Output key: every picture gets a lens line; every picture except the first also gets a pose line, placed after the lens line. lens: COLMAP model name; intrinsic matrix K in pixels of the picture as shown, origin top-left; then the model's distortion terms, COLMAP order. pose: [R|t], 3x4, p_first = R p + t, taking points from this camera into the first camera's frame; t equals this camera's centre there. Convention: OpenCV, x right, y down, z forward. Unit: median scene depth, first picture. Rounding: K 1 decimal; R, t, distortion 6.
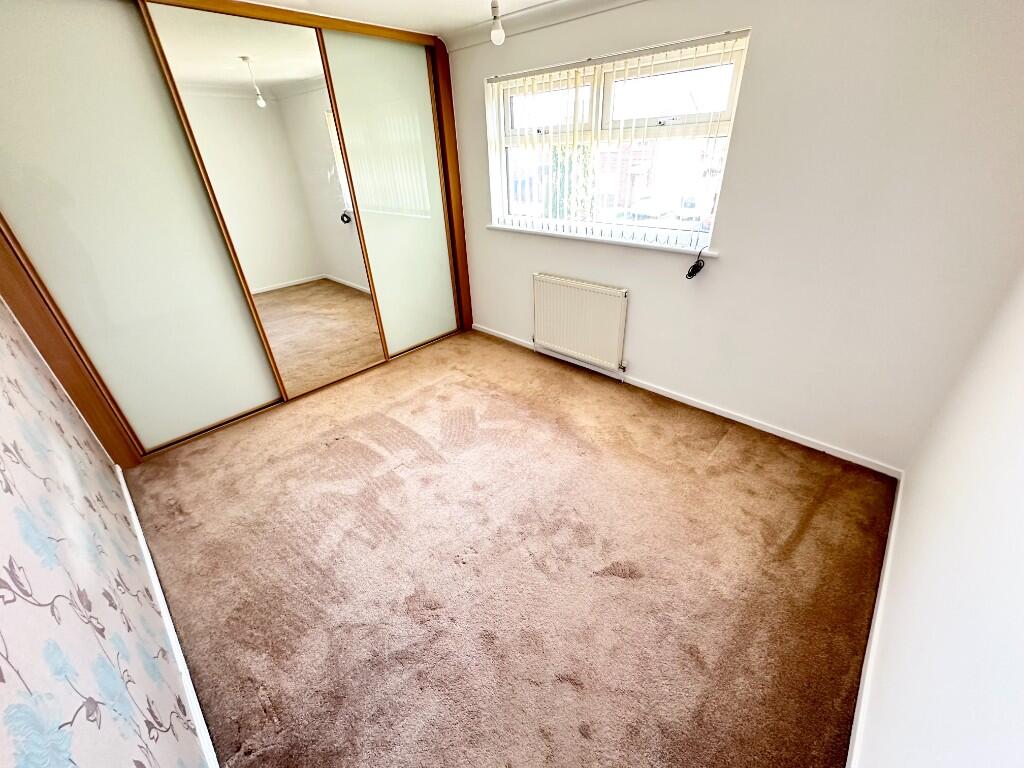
lens RADIAL K [[407.4, 0, 513.0], [0, 407.4, 383.0], [0, 0, 1]] dist [-0.004167, 0.000355]
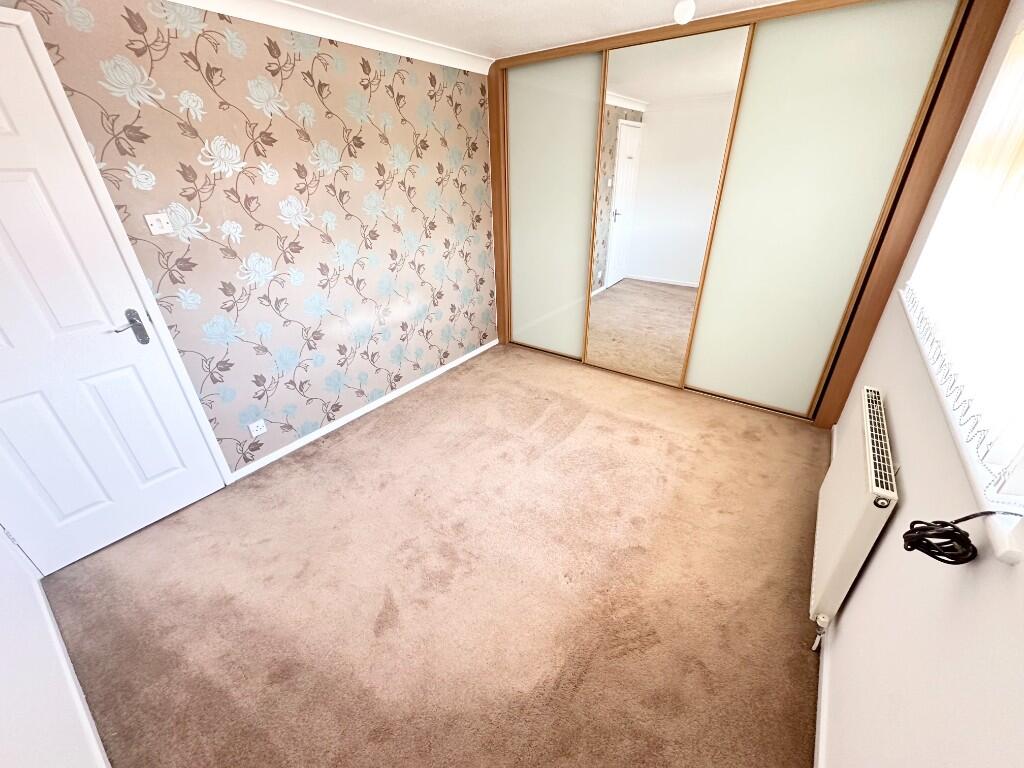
lens RADIAL K [[407.4, 0, 513.0], [0, 407.4, 383.0], [0, 0, 1]] dist [-0.004167, 0.000355]
pose [[0.128239, 0.491509, -0.861379, 0.570329], [-0.481306, 0.790253, 0.379268, -0.310087], [0.867121, 0.365950, 0.337907, 0.493233]]
